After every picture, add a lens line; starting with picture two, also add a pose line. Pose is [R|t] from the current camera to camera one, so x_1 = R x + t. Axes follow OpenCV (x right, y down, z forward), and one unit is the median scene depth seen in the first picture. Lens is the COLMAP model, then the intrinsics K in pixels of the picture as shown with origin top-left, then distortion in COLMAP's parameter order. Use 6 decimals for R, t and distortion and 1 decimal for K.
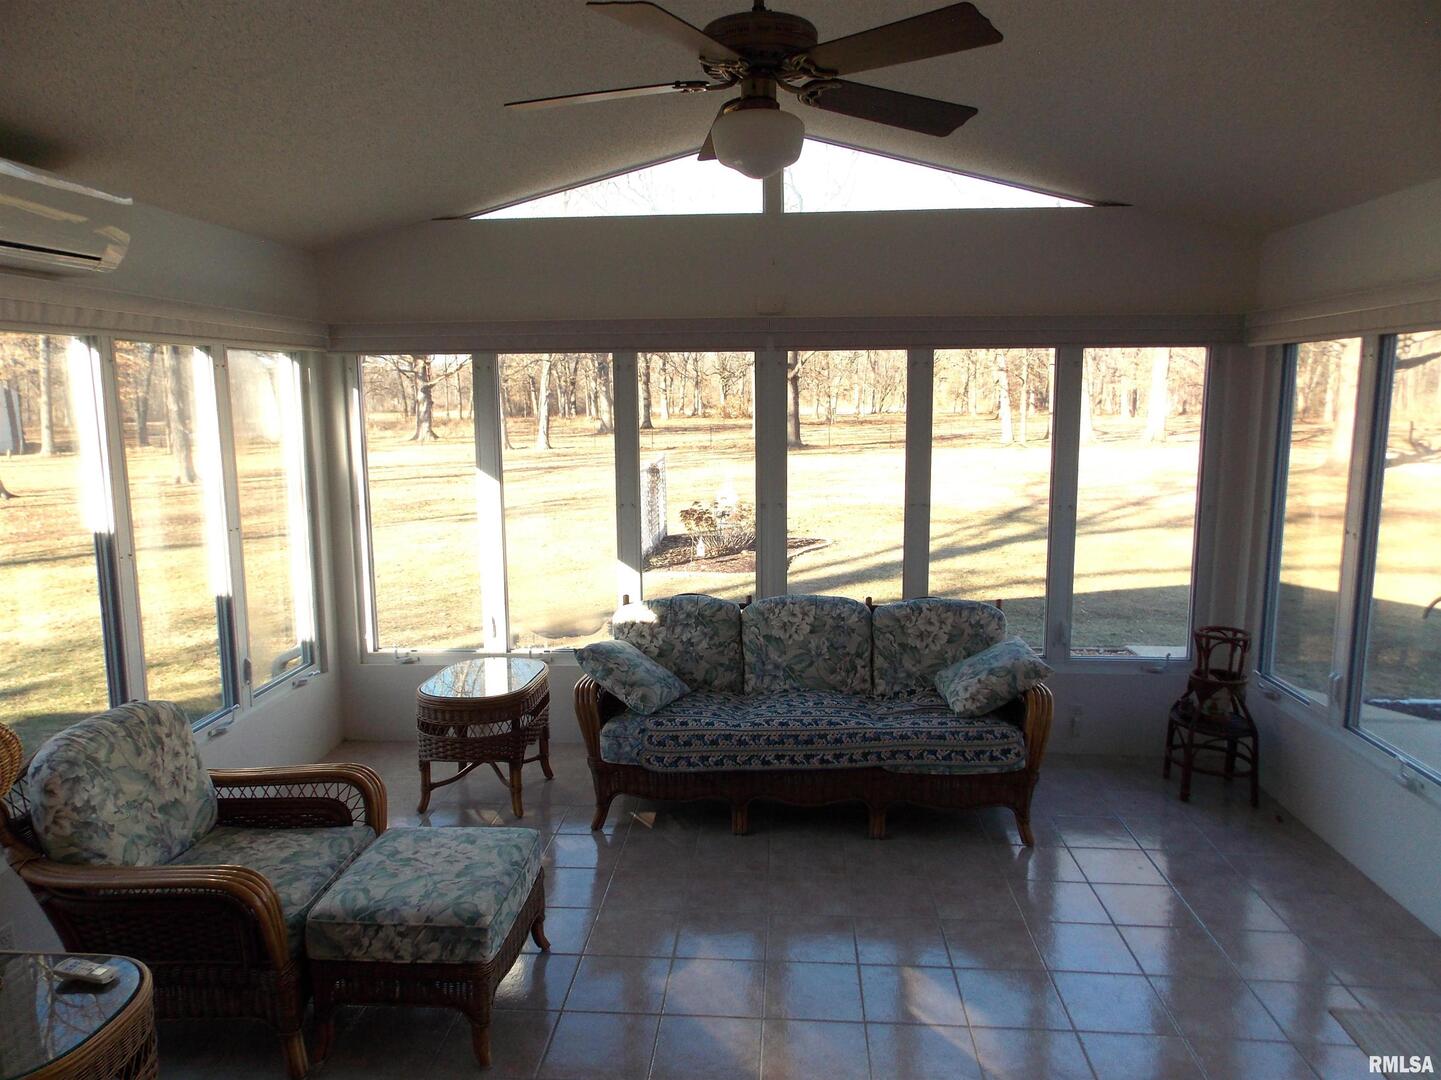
lens RADIAL K [[961.1, 0, 742.6], [0, 961.1, 542.8], [0, 0, 1]] dist [0.002821, -0.000992]
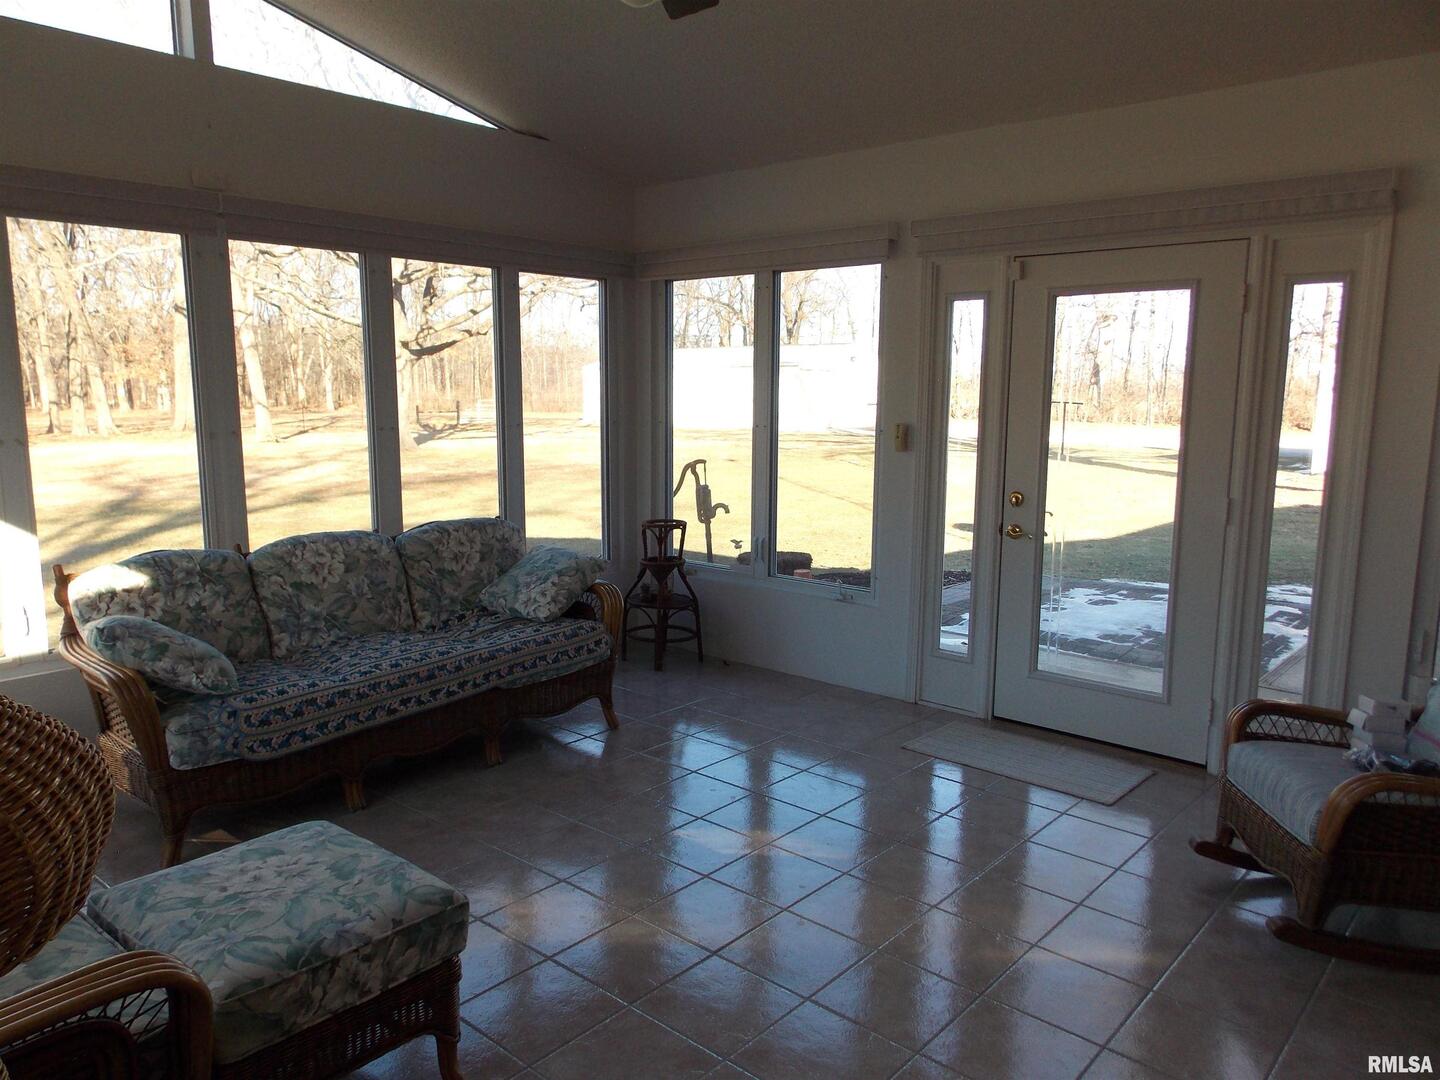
lens RADIAL K [[986.8, 0, 720.0], [0, 986.8, 540.0], [0, 0, 1]] dist [0.005186, -0.005883]
pose [[0.632987, -0.116996, 0.765271, -0.430225], [0.111540, 0.991983, 0.059397, 0.056077], [-0.766085, 0.047761, 0.640962, 0.200882]]
